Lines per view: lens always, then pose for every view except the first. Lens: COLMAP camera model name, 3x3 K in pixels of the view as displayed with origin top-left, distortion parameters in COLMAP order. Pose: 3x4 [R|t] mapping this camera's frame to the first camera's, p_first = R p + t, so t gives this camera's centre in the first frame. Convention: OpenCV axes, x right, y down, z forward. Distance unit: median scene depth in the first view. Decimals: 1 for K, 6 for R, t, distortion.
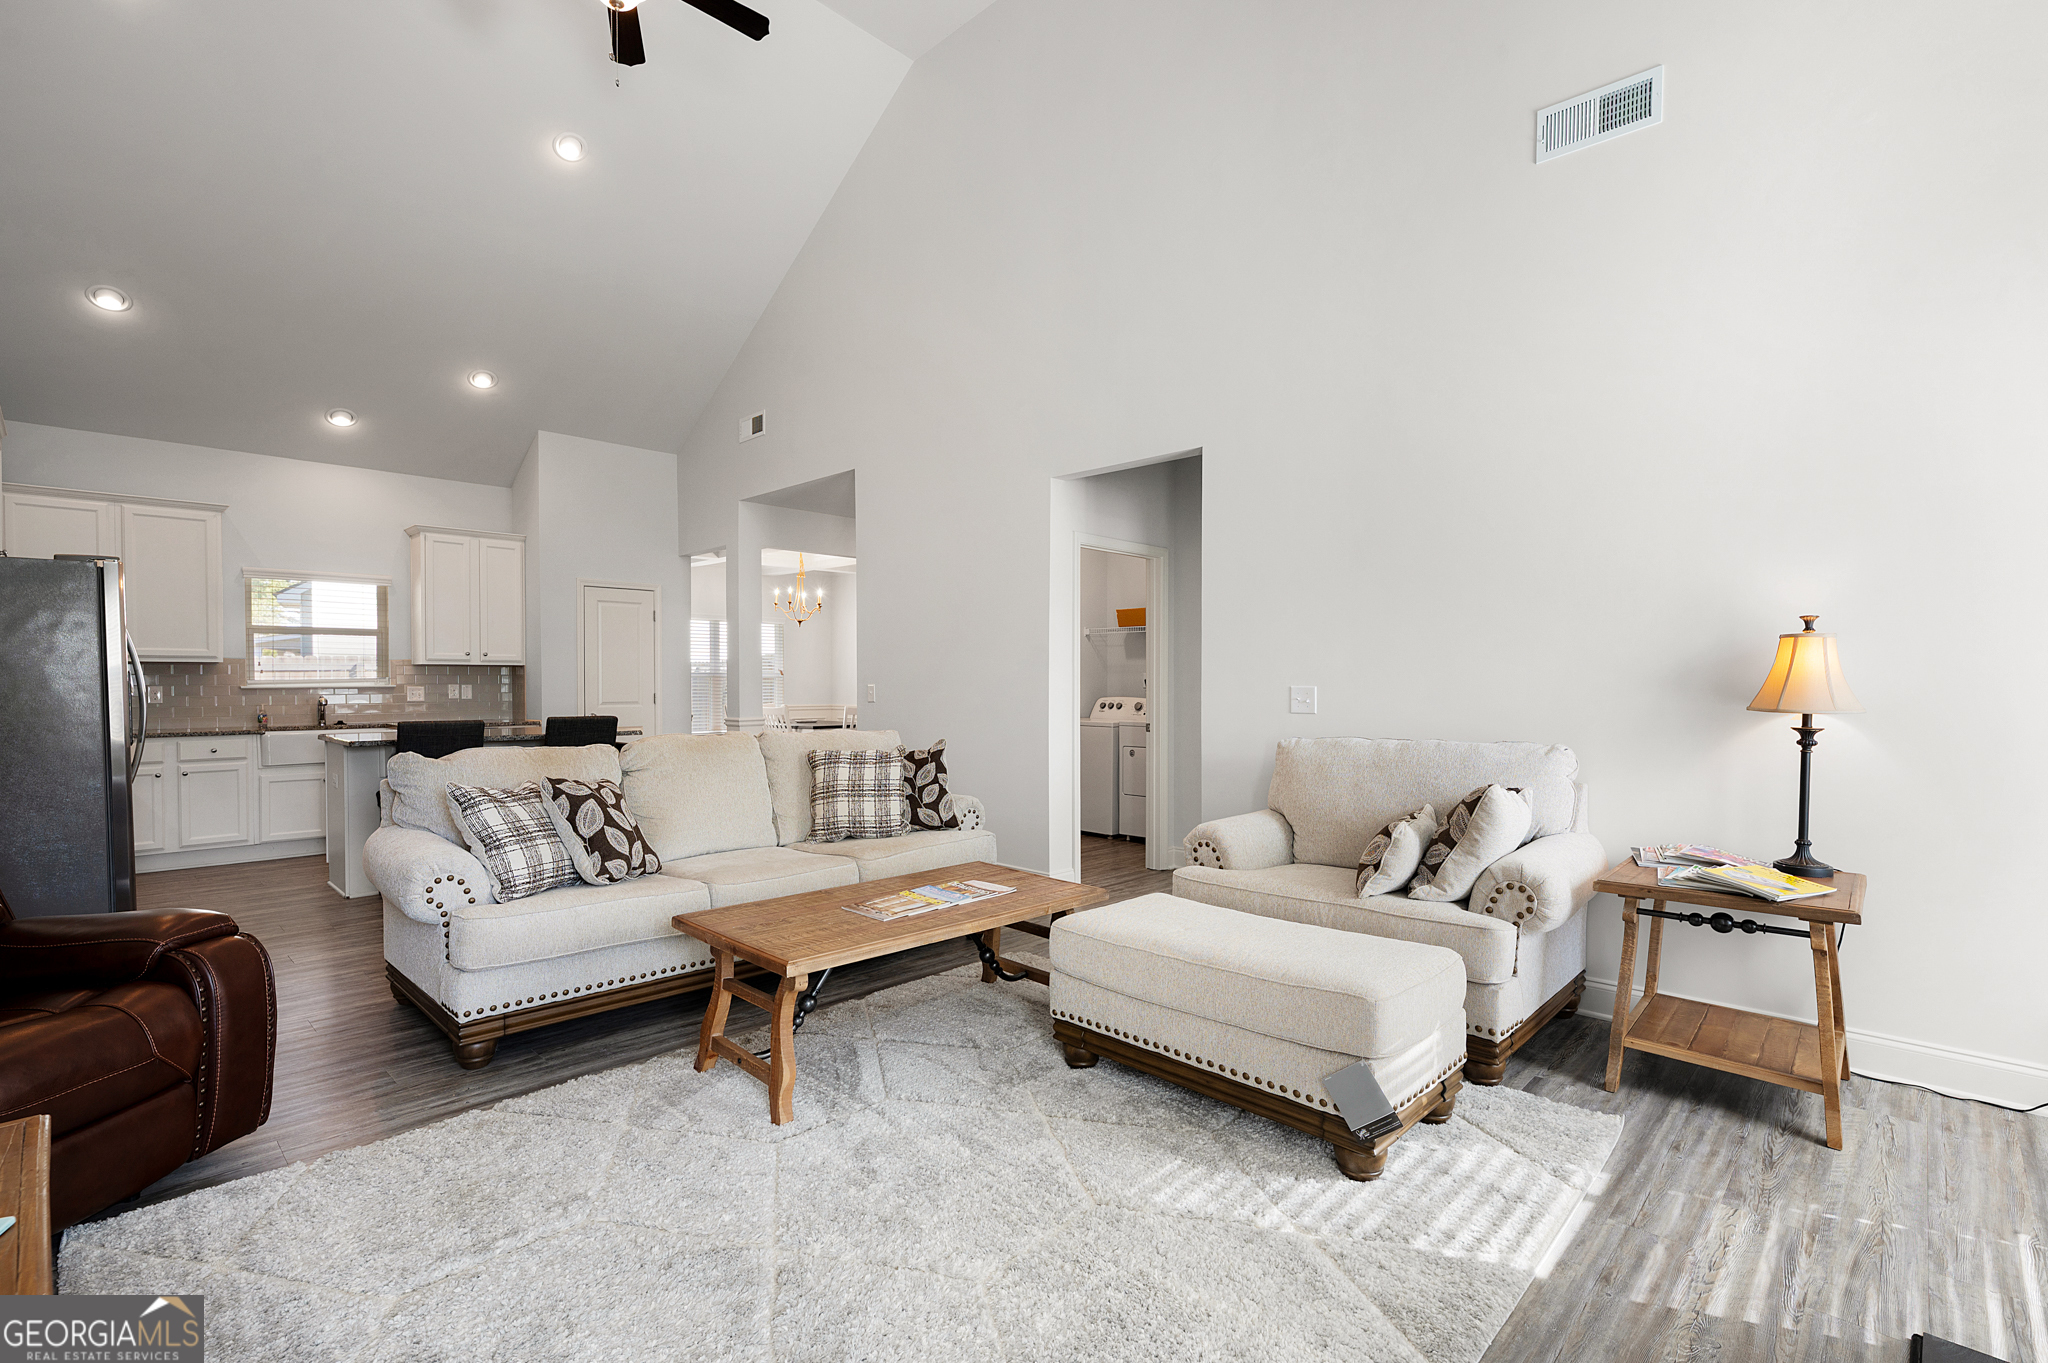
lens RADIAL K [[936.1, 0, 1032.3], [0, 936.1, 692.6], [0, 0, 1]] dist [-0.000580, 0.001300]
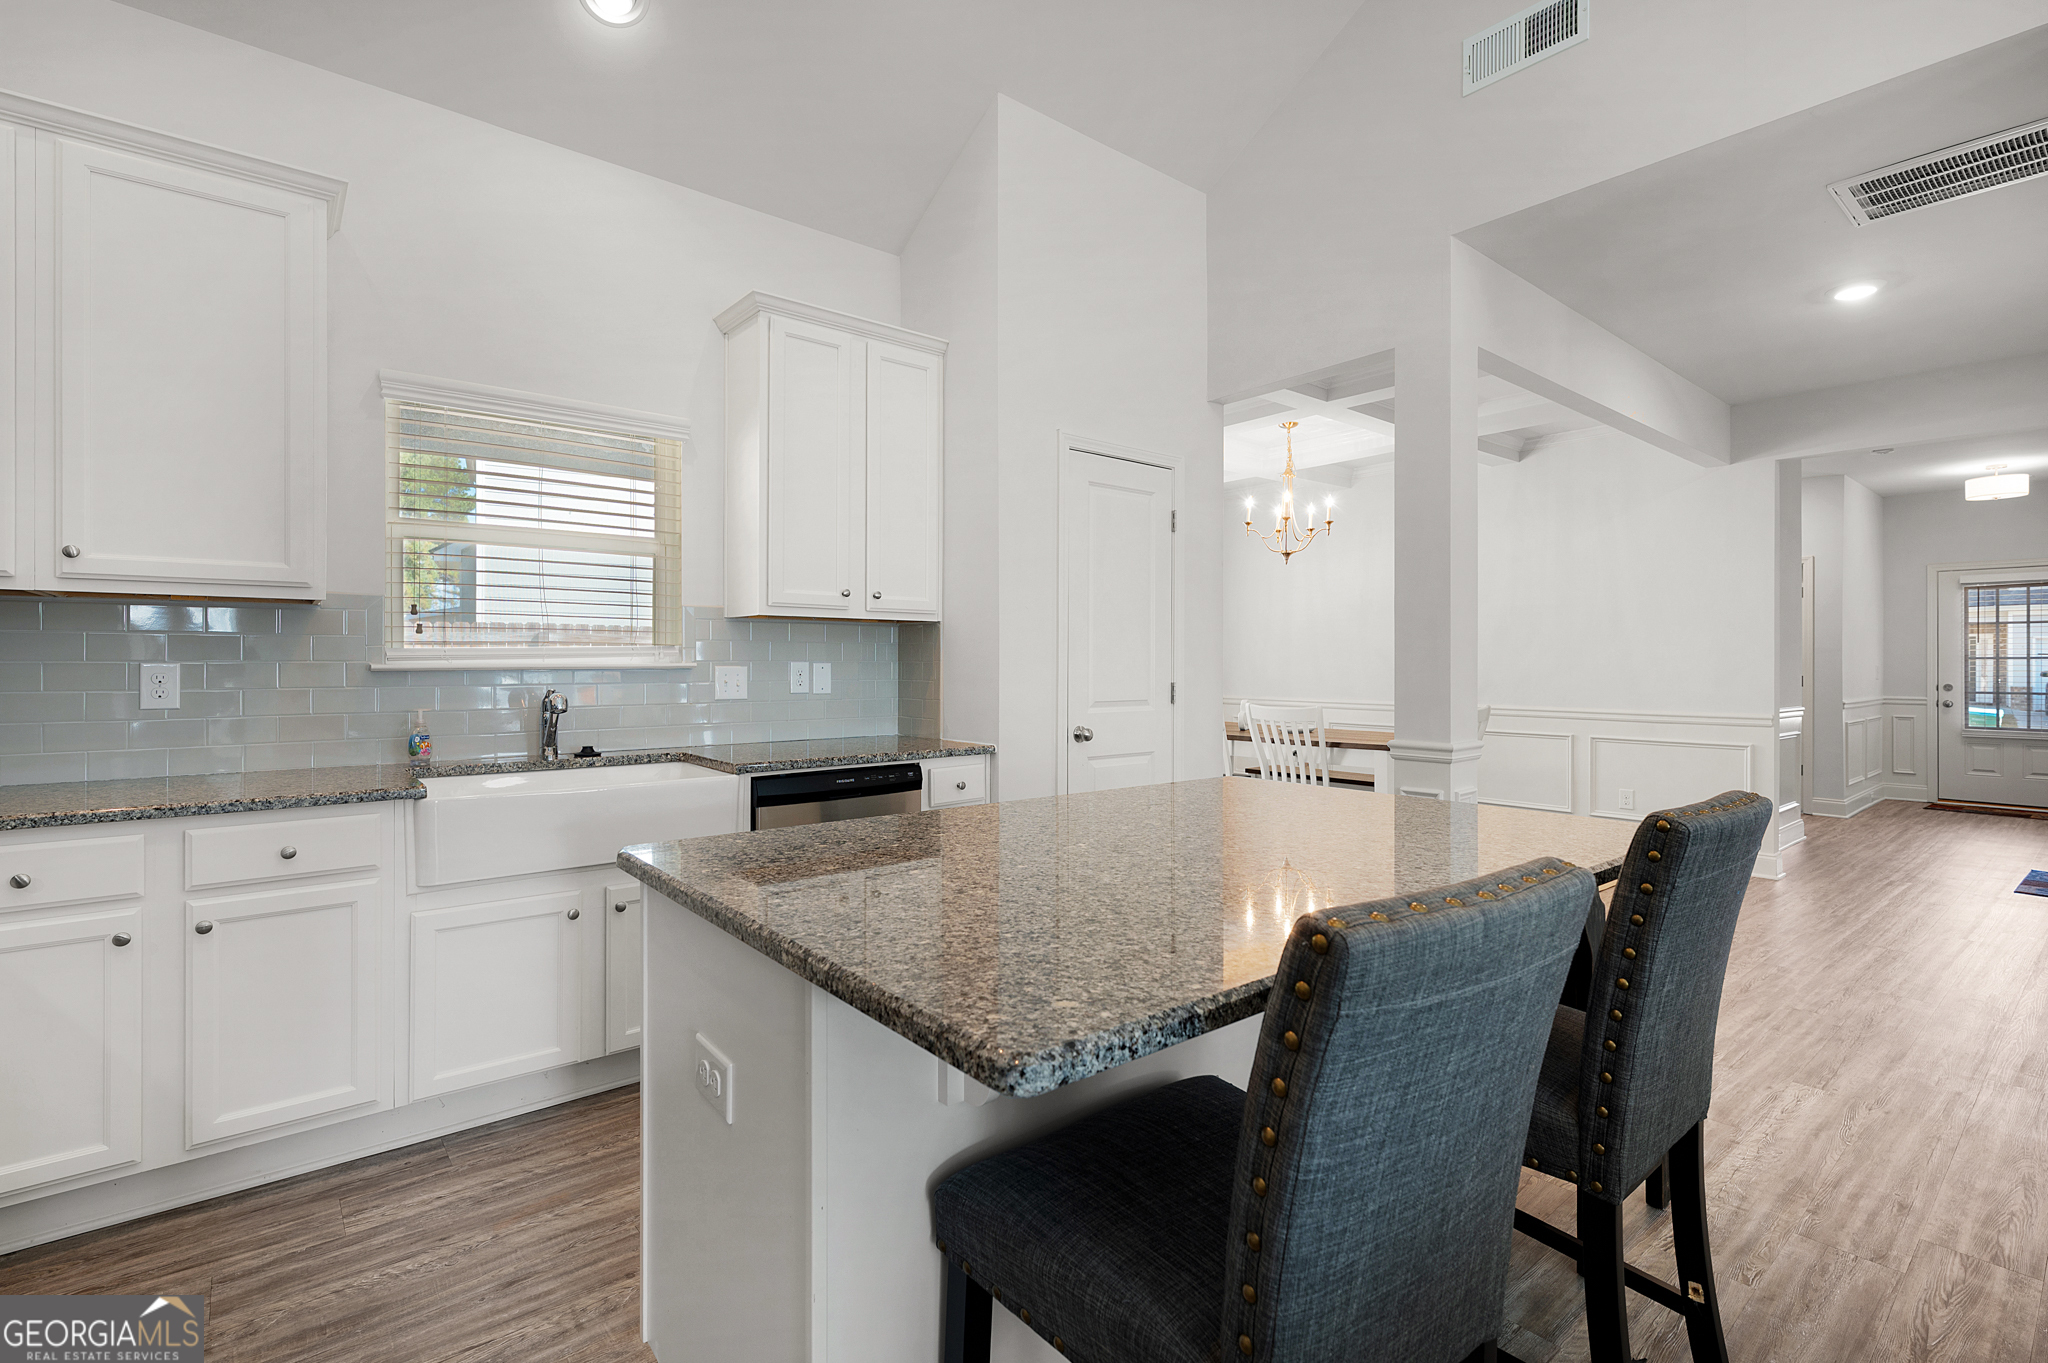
lens RADIAL K [[936.1, 0, 1028.4], [0, 936.1, 660.0], [0, 0, 1]] dist [-0.000580, 0.001300]
pose [[0.995133, 0.000870, -0.098539, -0.503191], [-0.002792, 0.999809, -0.019365, -0.001318], [0.098503, 0.019546, 0.994945, 0.602539]]
